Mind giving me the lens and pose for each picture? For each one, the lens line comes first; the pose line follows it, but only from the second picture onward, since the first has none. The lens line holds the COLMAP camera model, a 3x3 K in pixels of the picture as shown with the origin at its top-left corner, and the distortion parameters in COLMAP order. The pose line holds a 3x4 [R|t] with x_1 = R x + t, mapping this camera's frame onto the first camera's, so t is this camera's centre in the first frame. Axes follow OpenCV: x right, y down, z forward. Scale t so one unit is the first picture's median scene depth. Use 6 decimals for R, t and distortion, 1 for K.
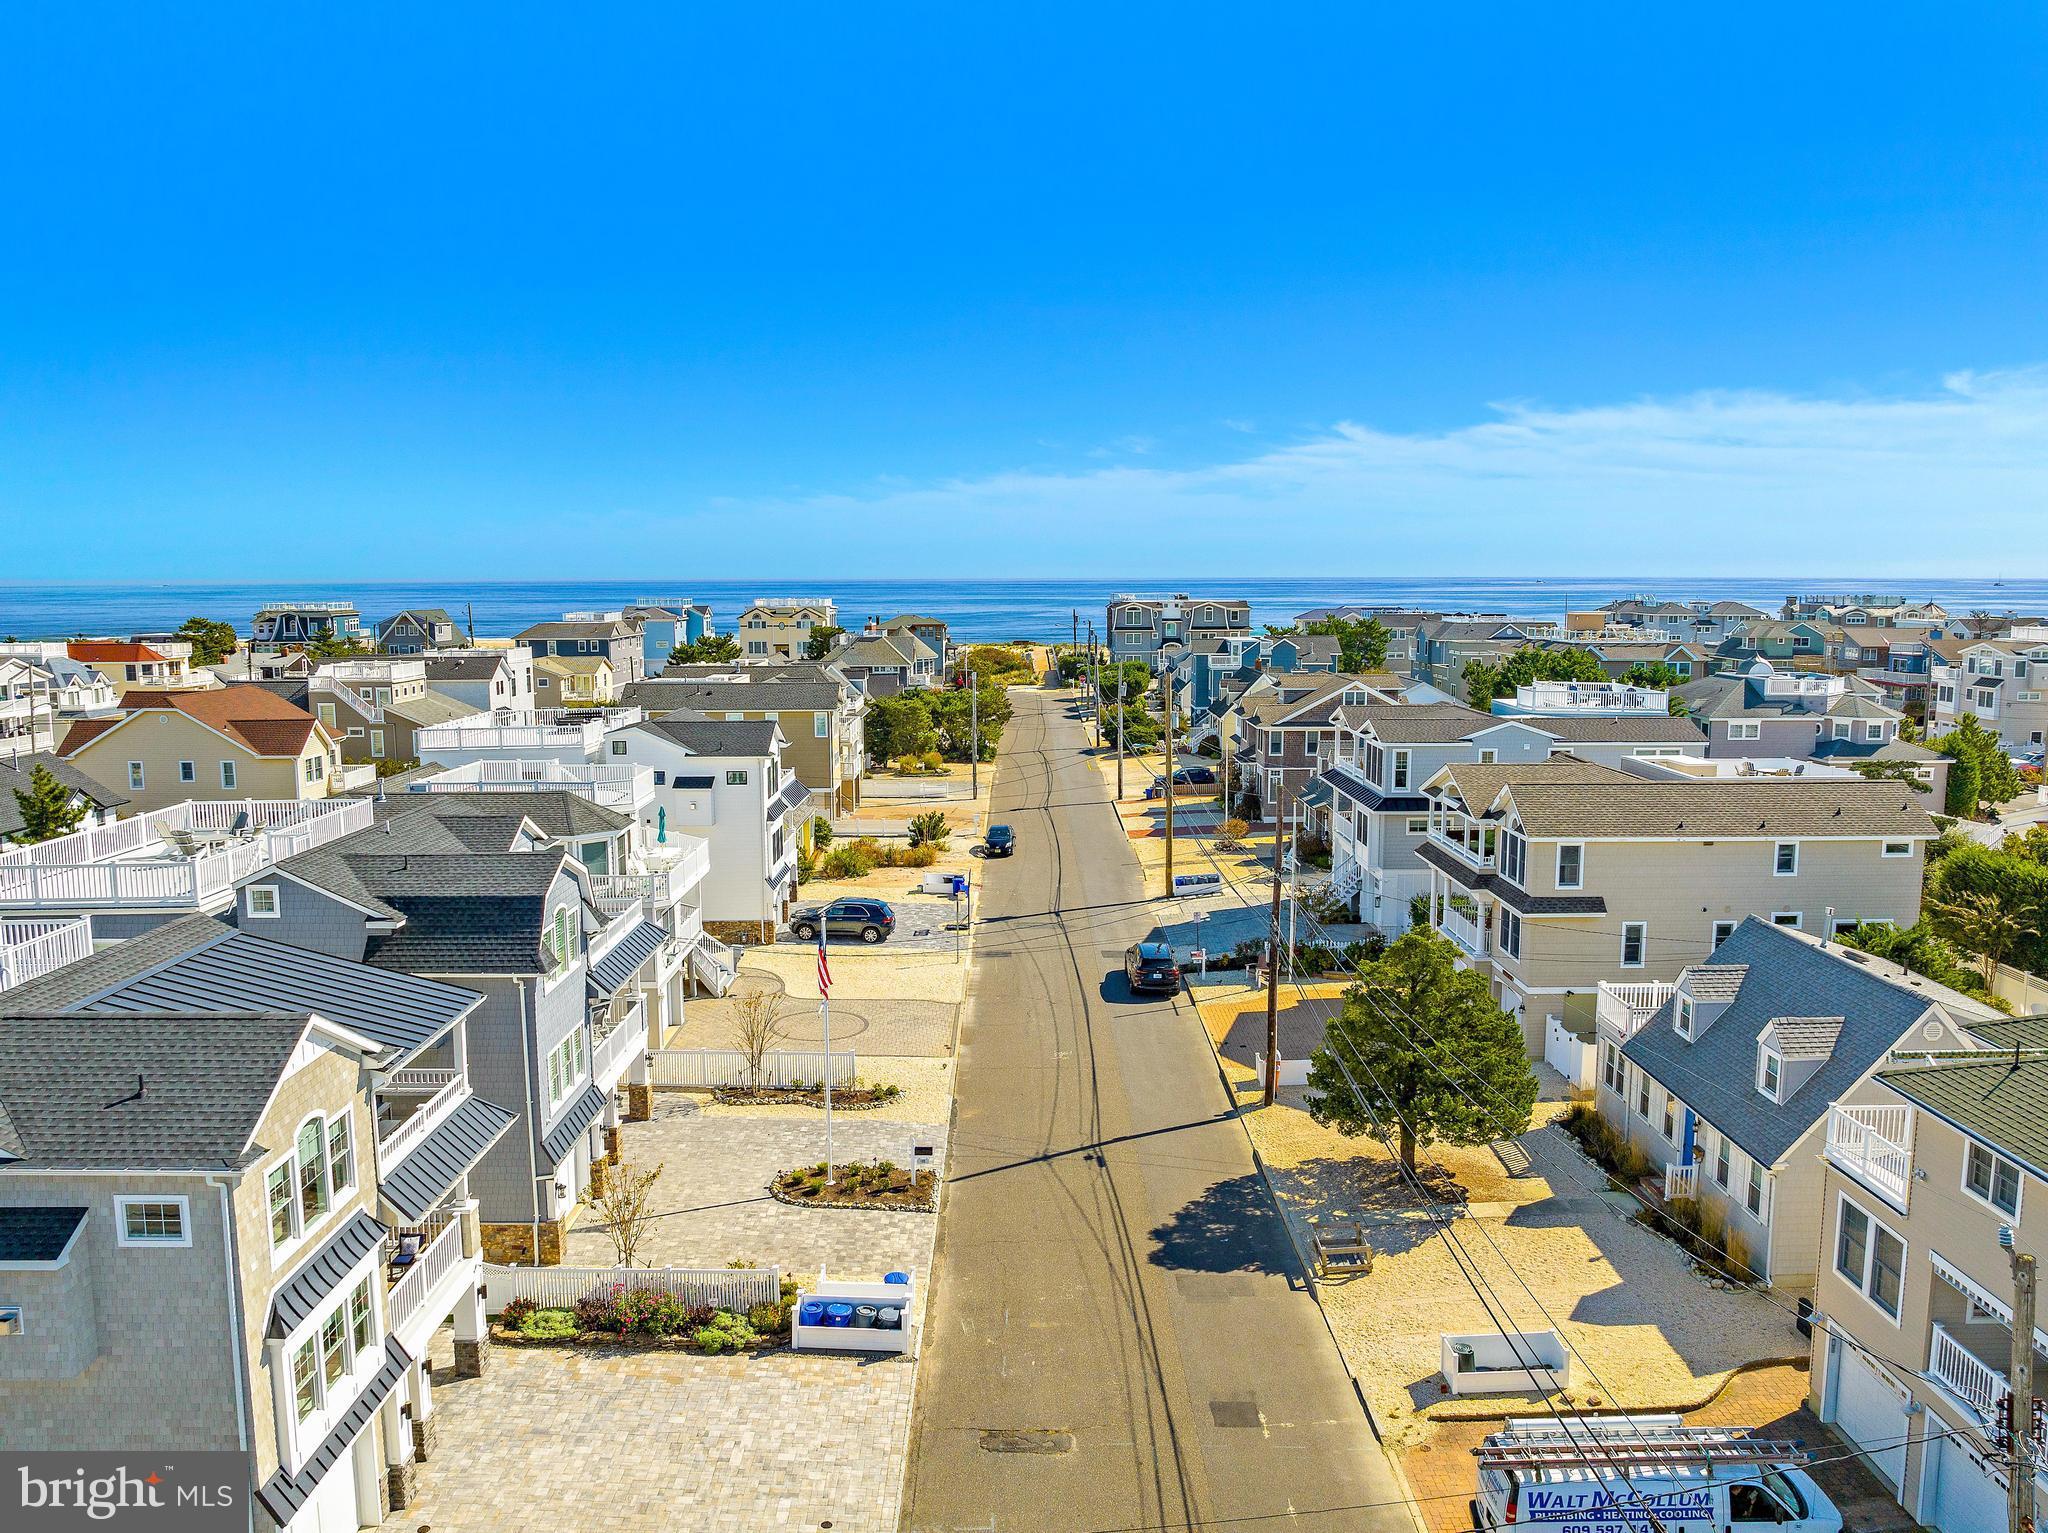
lens RADIAL K [[1464.7, 0, 1024.1], [0, 1464.7, 773.2], [0, 0, 1]] dist [-0.034496, -0.009468]
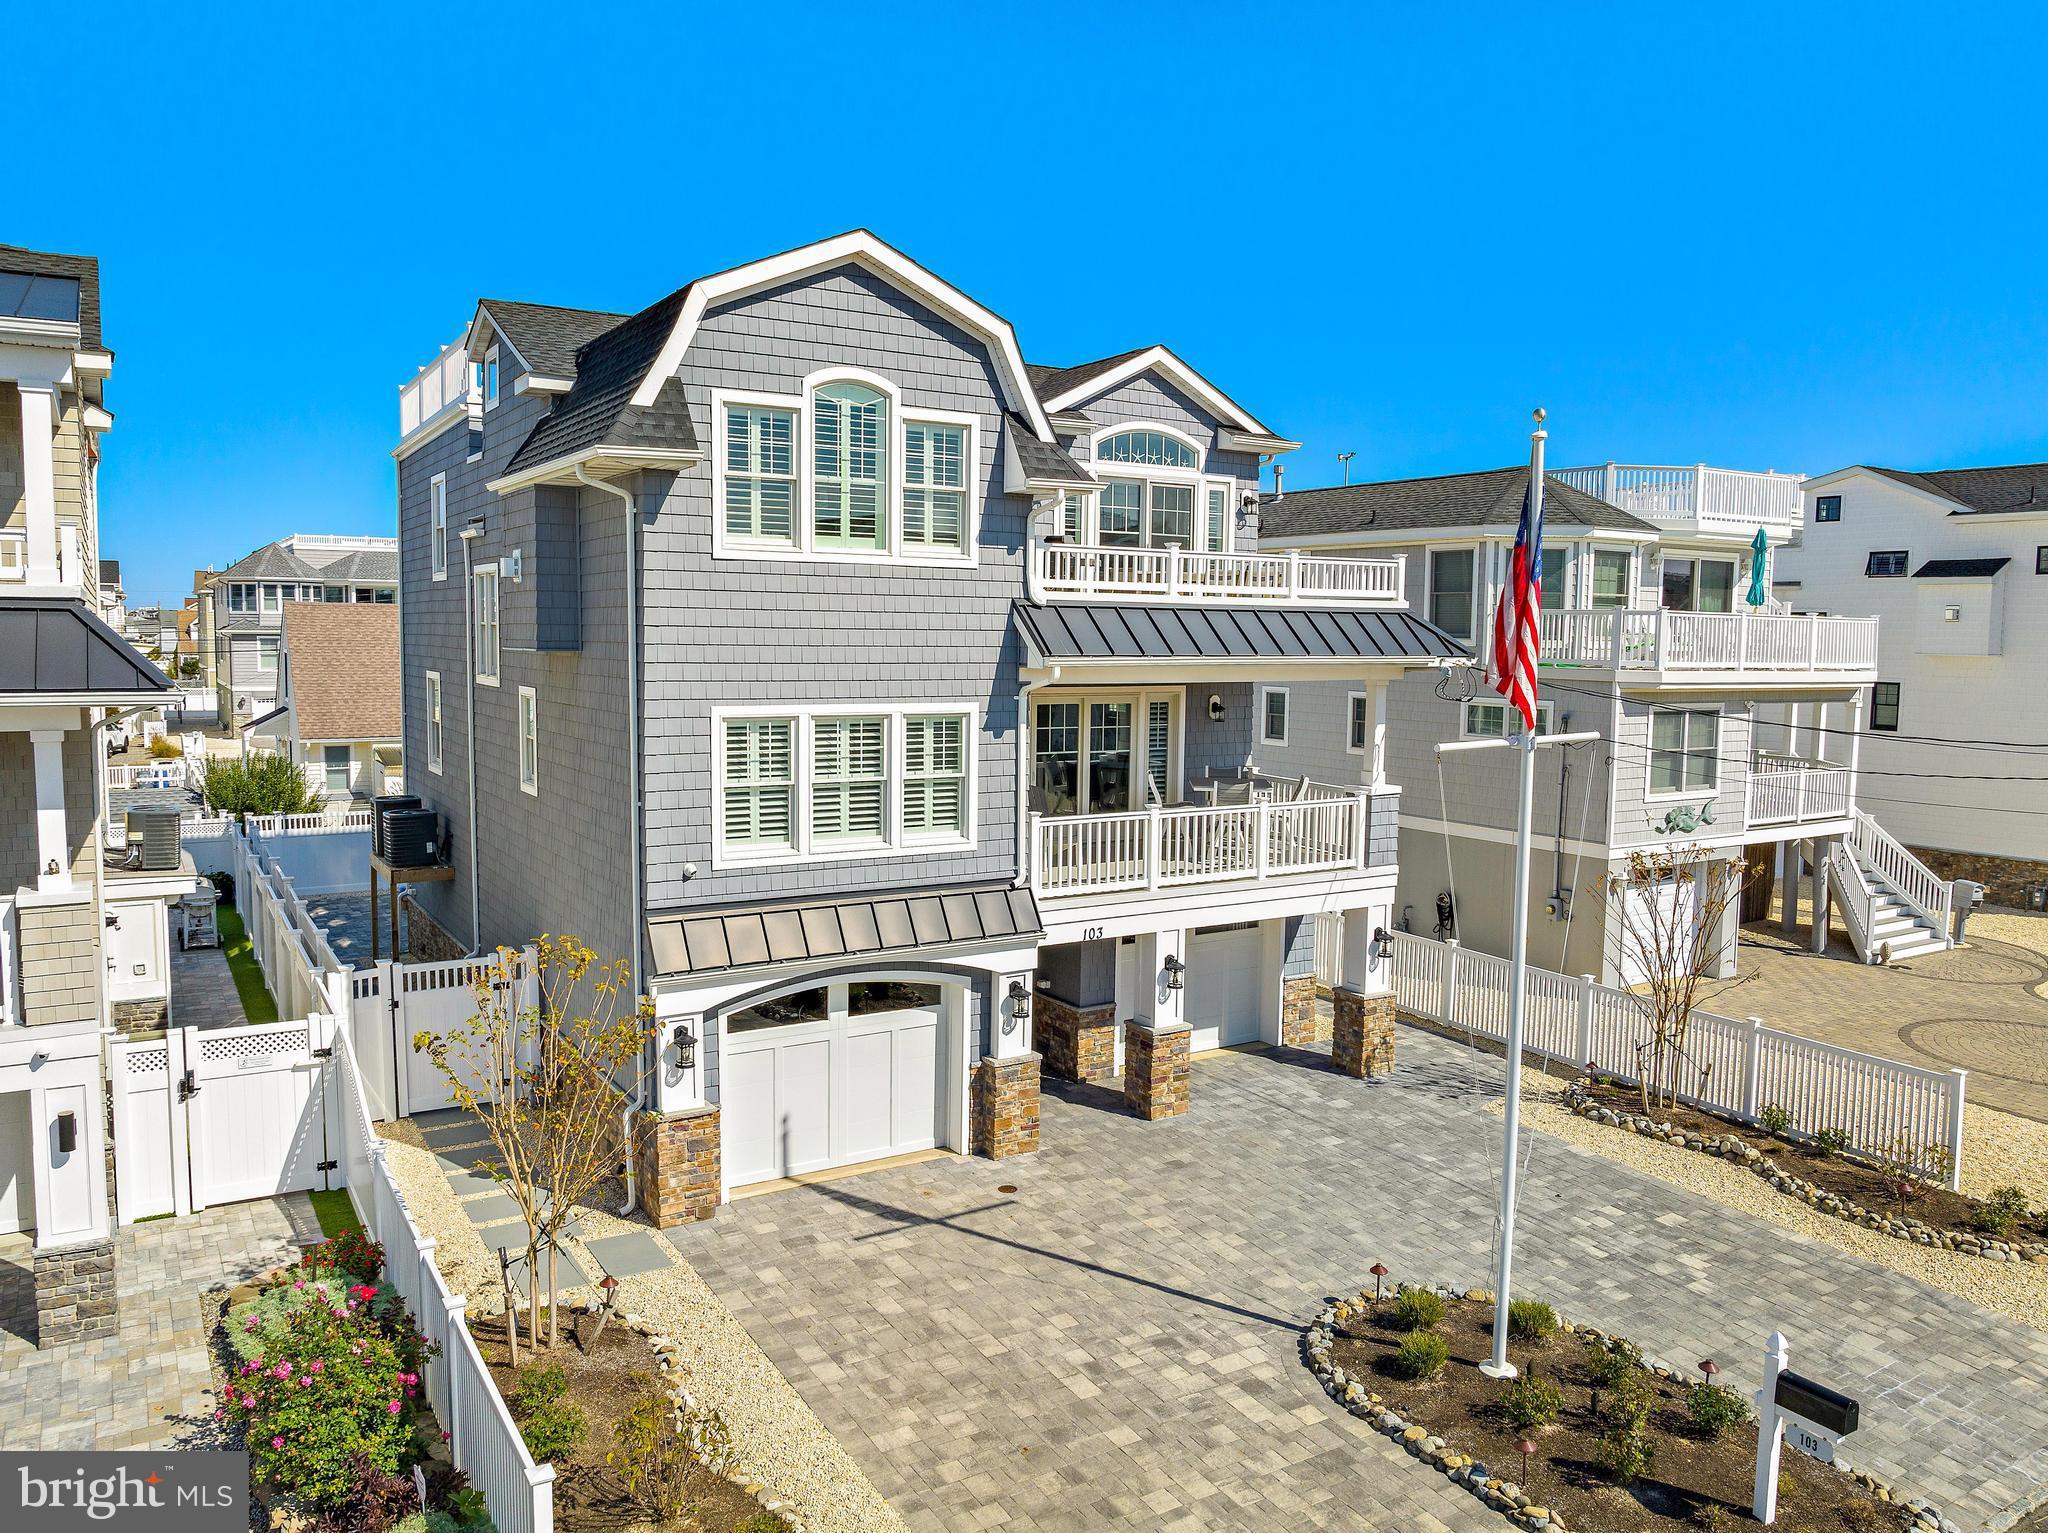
lens RADIAL K [[1481.1, 0, 1024.0], [0, 1481.1, 766.5], [0, 0, 1]] dist [-0.038777, -0.001854]
pose [[0.522943, 0.088117, -0.847800, 0.018190], [-0.127856, 0.991498, 0.024188, 0.052641], [0.842724, 0.095747, 0.529763, 0.239742]]
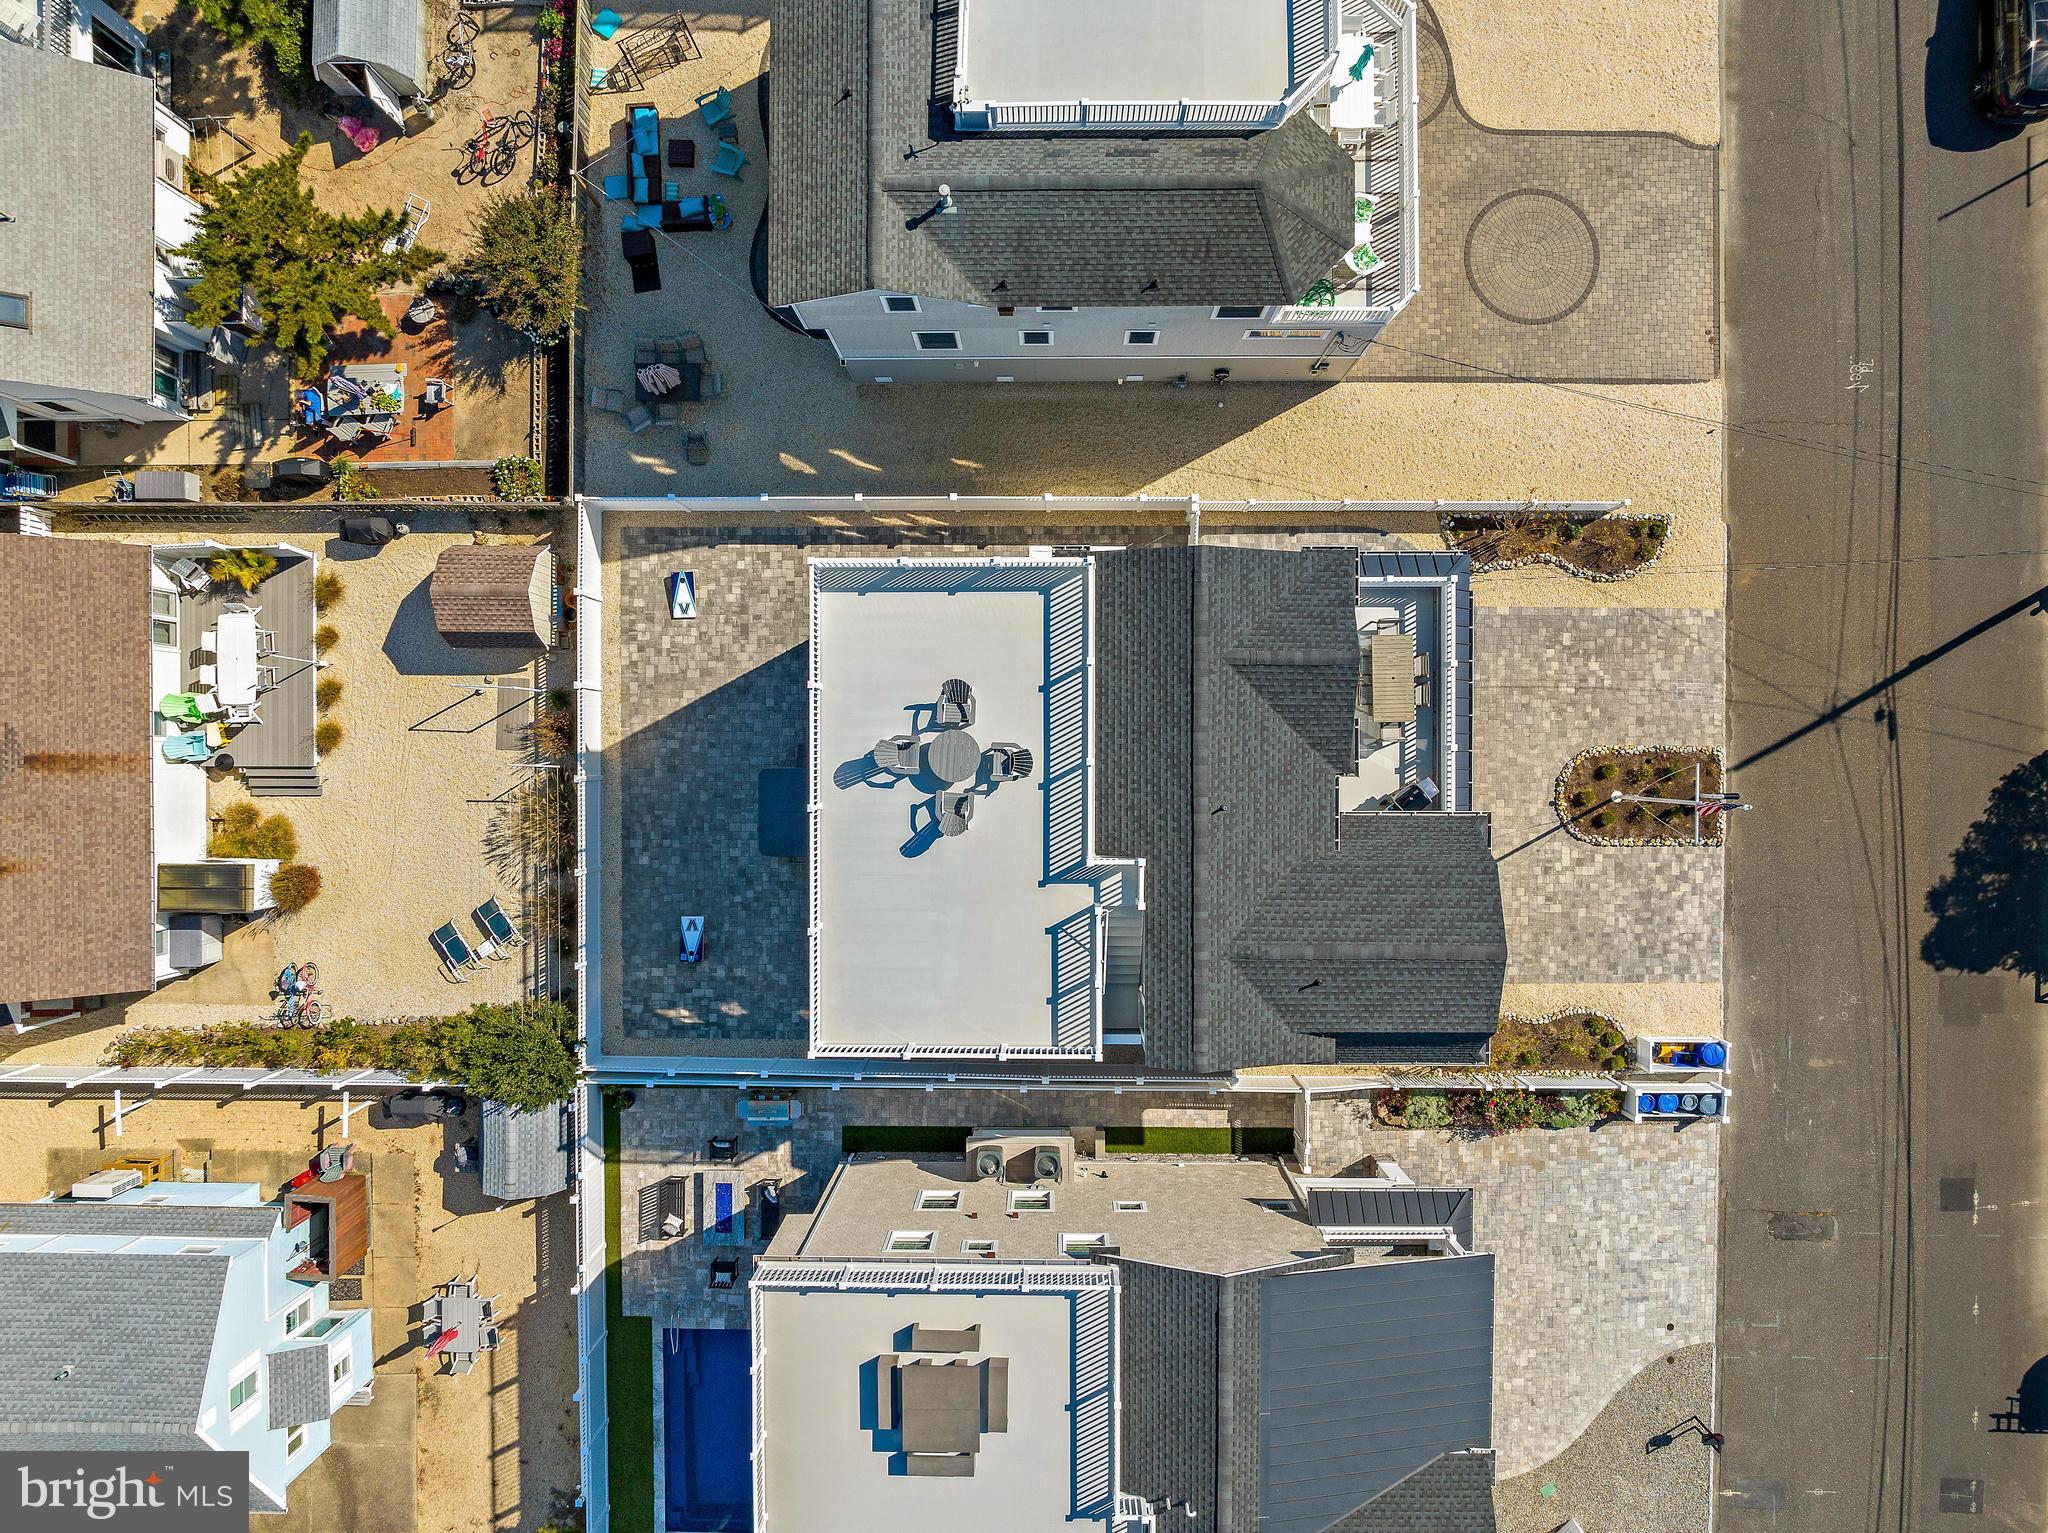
lens RADIAL K [[1469.5, 0, 1022.3], [0, 1469.5, 765.0], [0, 0, 1]] dist [-0.043016, 0.007493]
pose [[0.999834, 0.005458, -0.017374, -0.163095], [0.016548, 0.125936, 0.991900, -0.220443], [0.007602, -0.992023, 0.125825, 0.285911]]
